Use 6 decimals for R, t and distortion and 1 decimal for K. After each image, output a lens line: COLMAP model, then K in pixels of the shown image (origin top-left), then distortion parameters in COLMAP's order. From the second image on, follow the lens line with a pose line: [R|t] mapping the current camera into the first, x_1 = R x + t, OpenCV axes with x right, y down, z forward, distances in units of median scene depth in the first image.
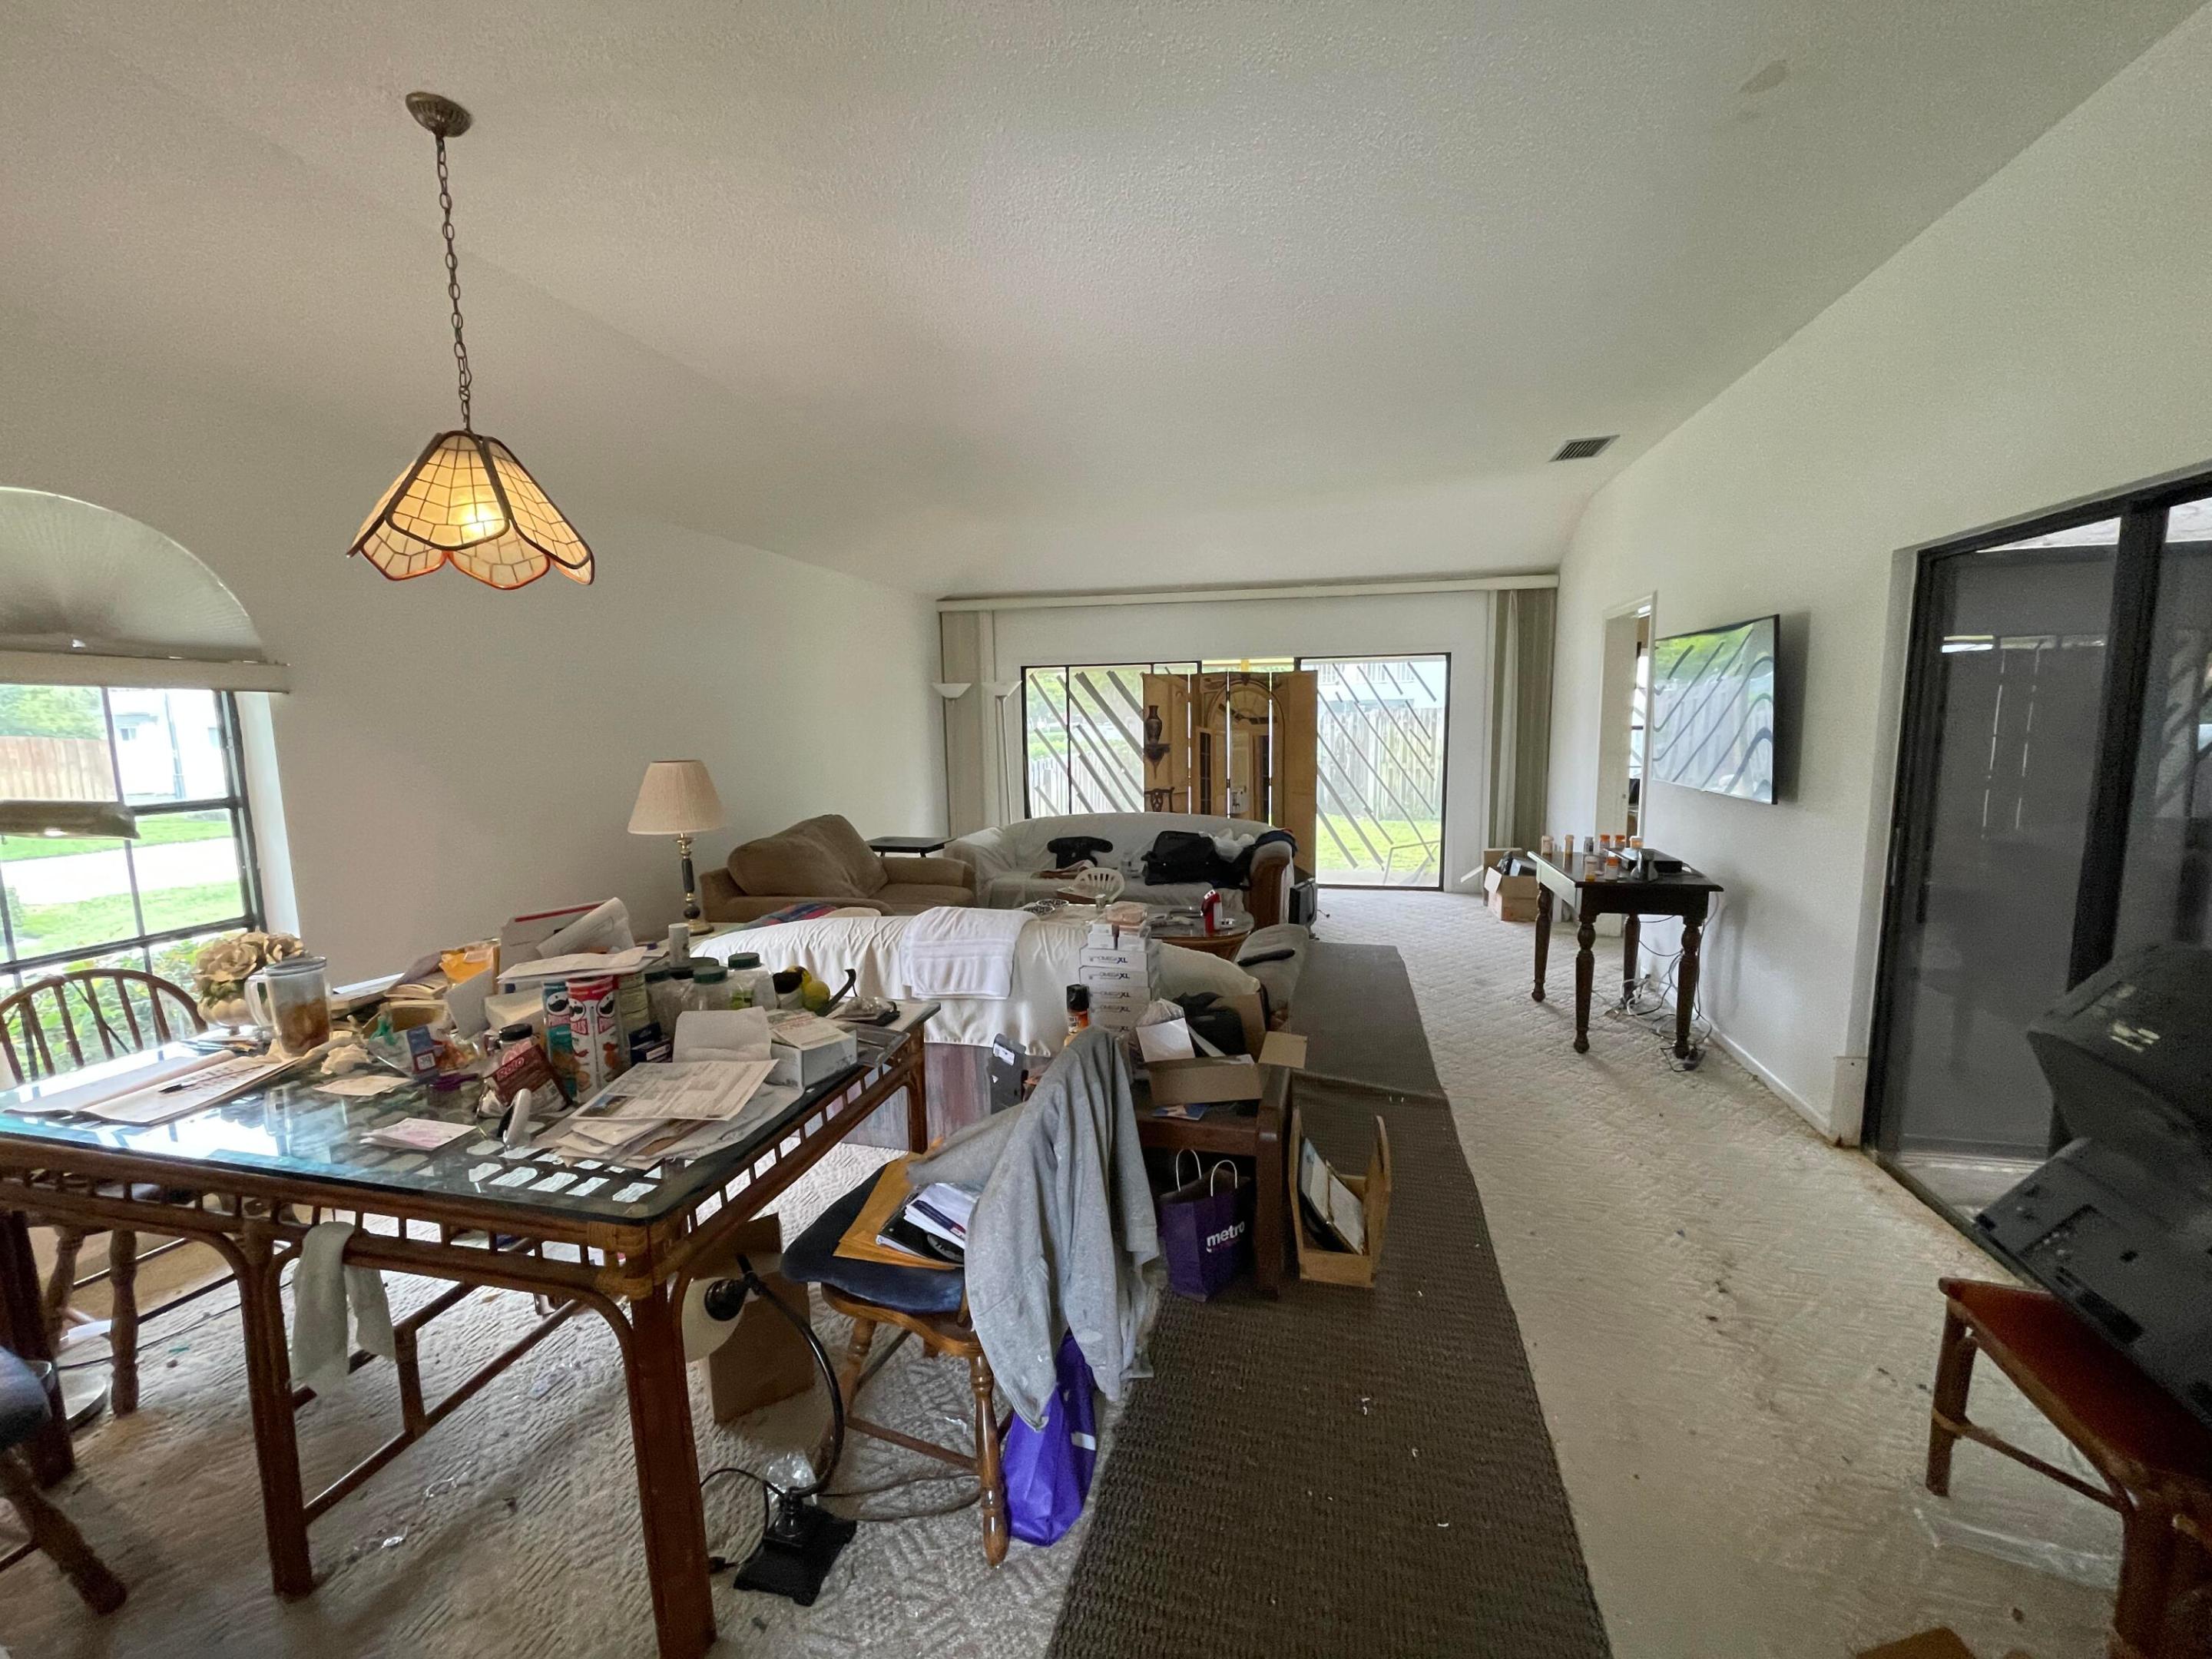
lens RADIAL K [[895.8, 0, 1106.0], [0, 895.8, 829.5], [0, 0, 1]] dist [-0.000663, 0.000011]
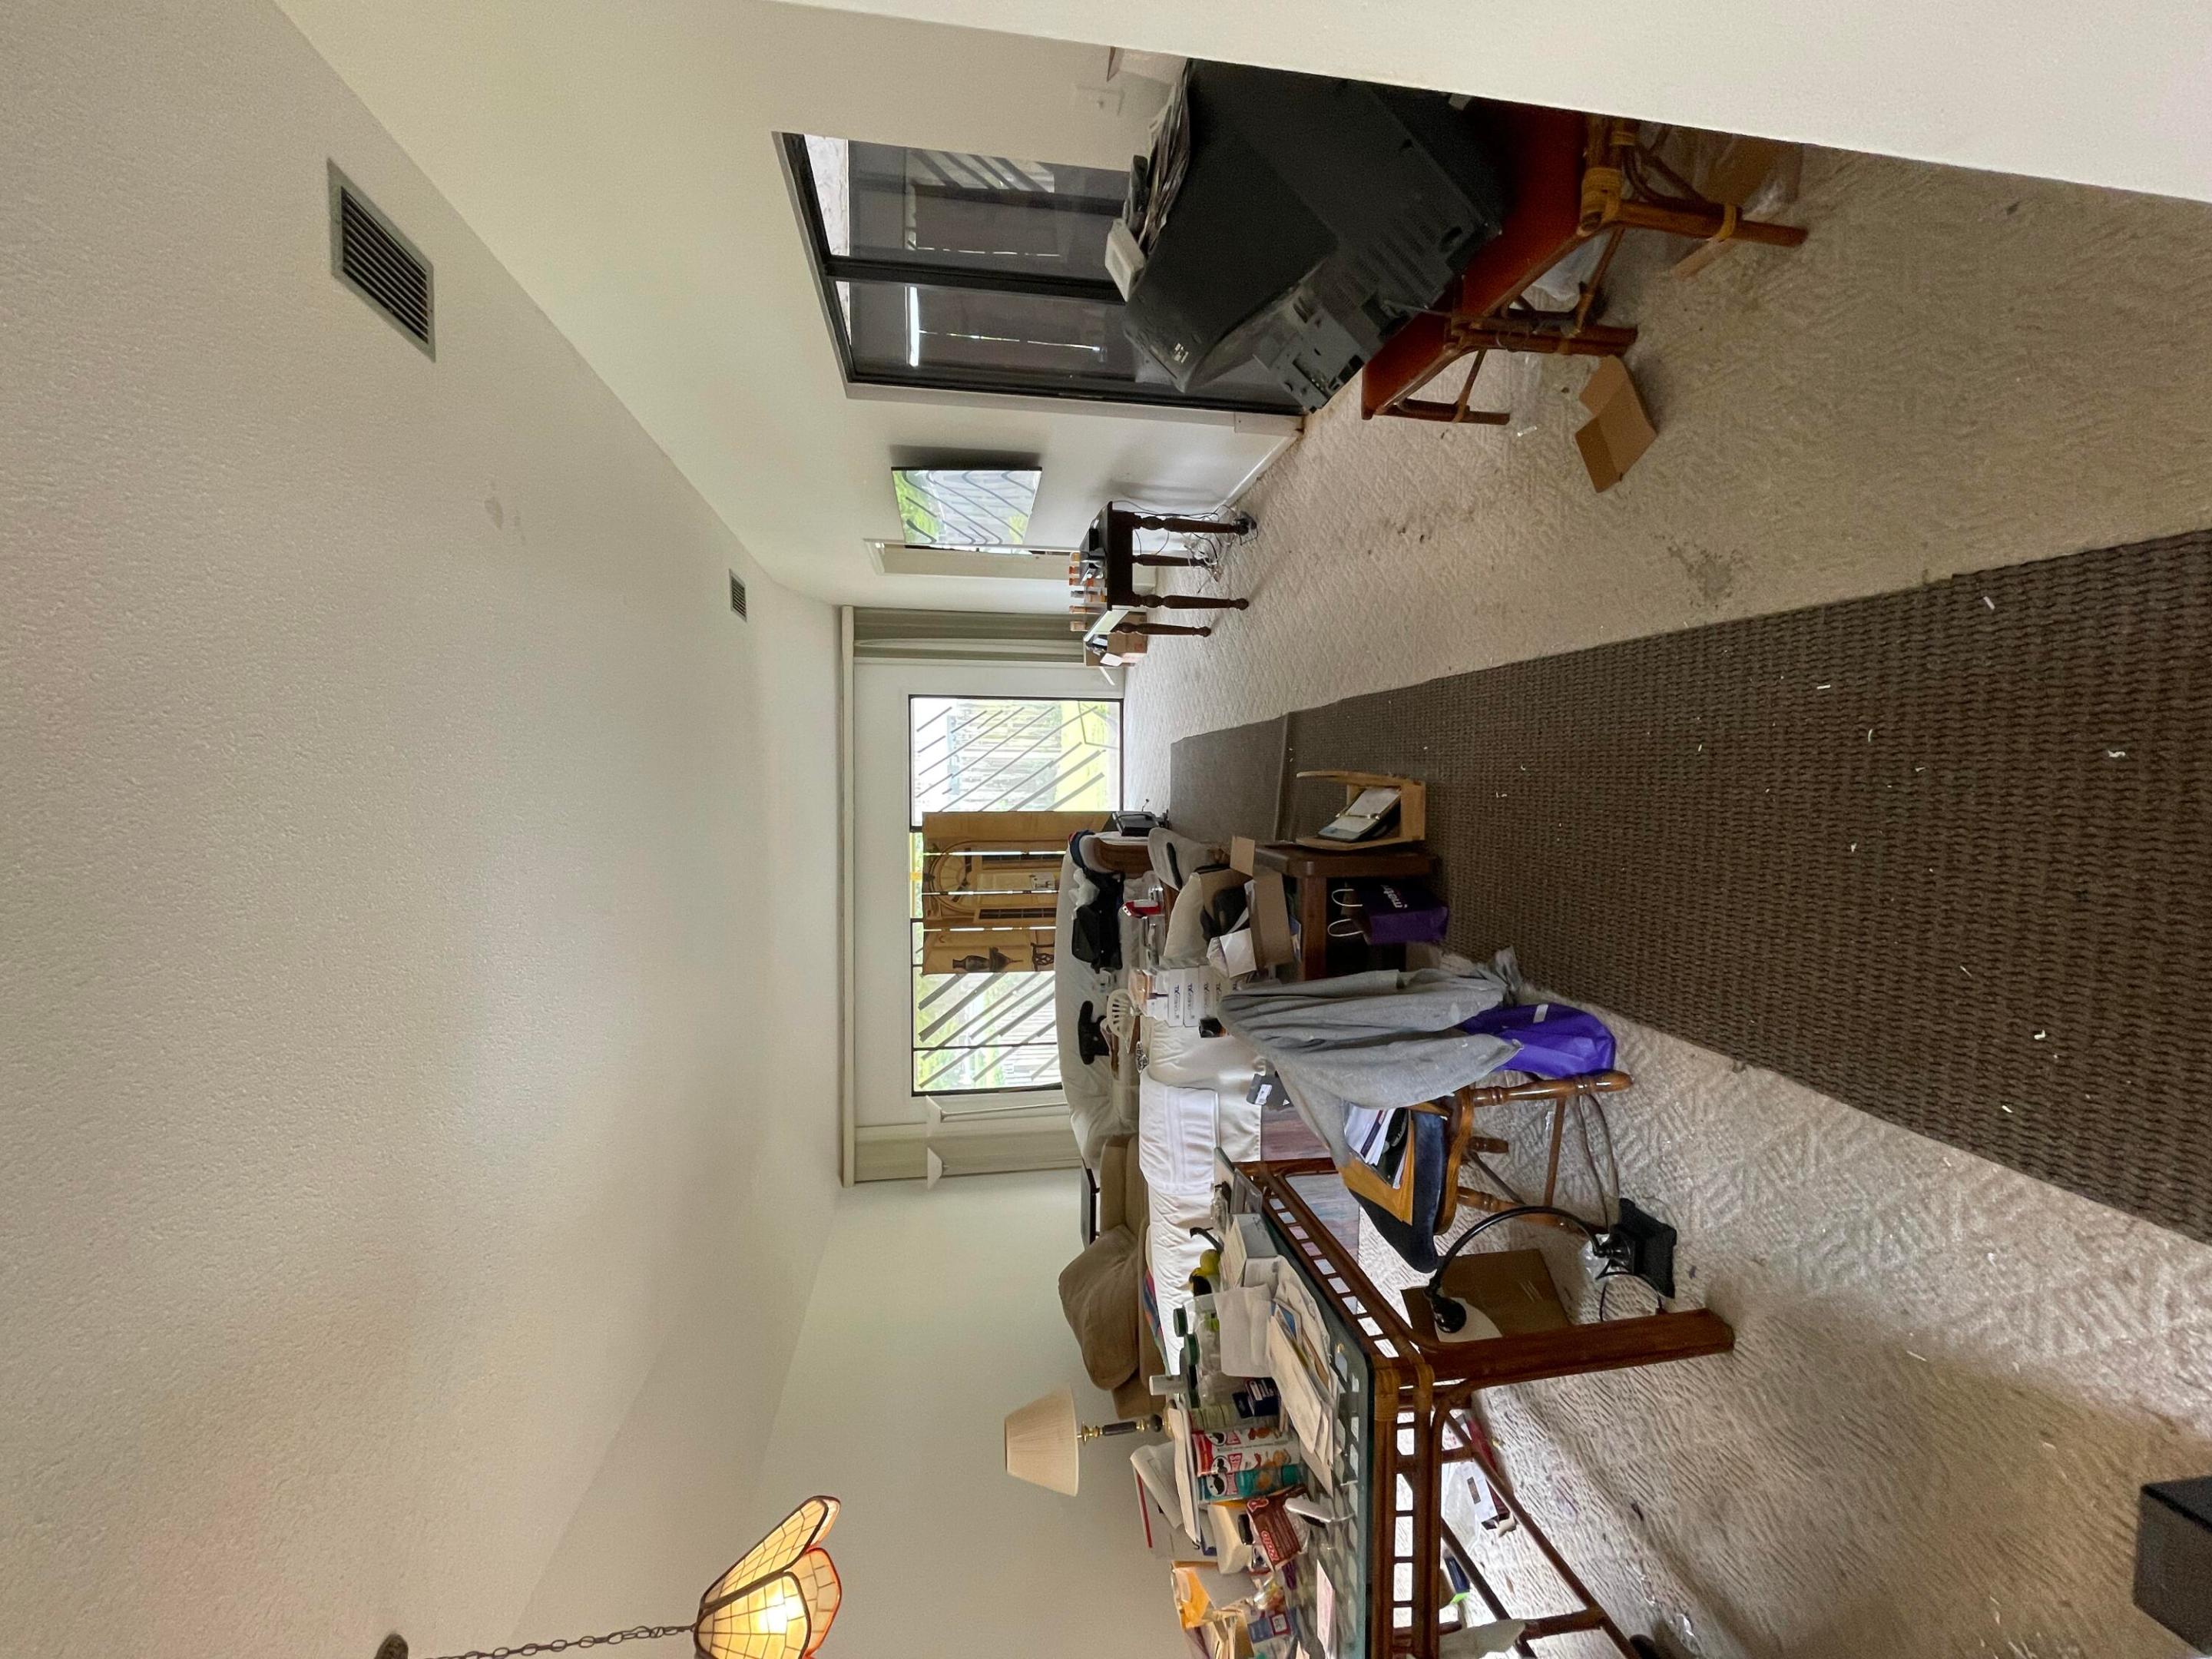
lens RADIAL K [[895.8, 0, 1106.0], [0, 895.8, 829.5], [0, 0, 1]] dist [-0.000663, 0.000011]
pose [[-0.019549, -0.980502, 0.195533, -0.003032], [0.999241, -0.012567, 0.036883, 0.011308], [-0.033707, 0.196105, 0.980003, -0.170751]]
